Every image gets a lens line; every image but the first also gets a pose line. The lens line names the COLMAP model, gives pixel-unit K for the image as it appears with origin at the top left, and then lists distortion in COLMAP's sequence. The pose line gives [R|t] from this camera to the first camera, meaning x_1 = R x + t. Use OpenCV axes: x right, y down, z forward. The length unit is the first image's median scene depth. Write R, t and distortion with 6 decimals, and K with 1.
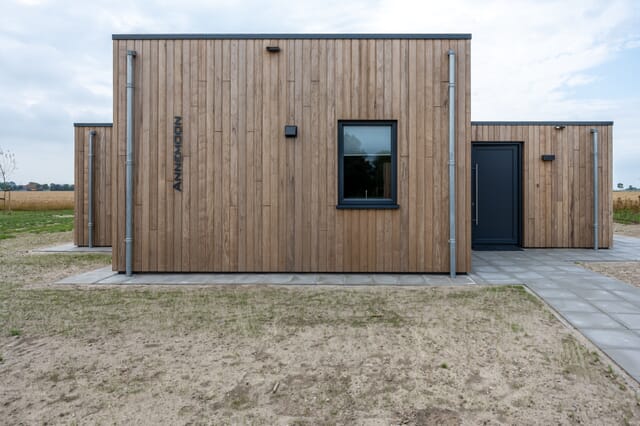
lens RADIAL K [[402.2, 0, 320.2], [0, 402.2, 211.6], [0, 0, 1]] dist [-0.001366, -0.008482]
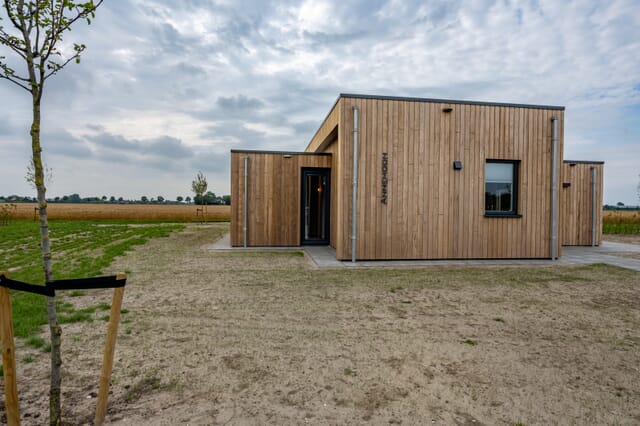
lens RADIAL K [[358.9, 0, 313.5], [0, 358.9, 233.8], [0, 0, 1]] dist [0.001722, -0.000786]
pose [[0.988745, 0.000349, 0.149610, -0.805445], [-0.004268, 0.999656, 0.025875, 0.023835], [-0.149549, -0.026223, 0.988406, -0.256181]]
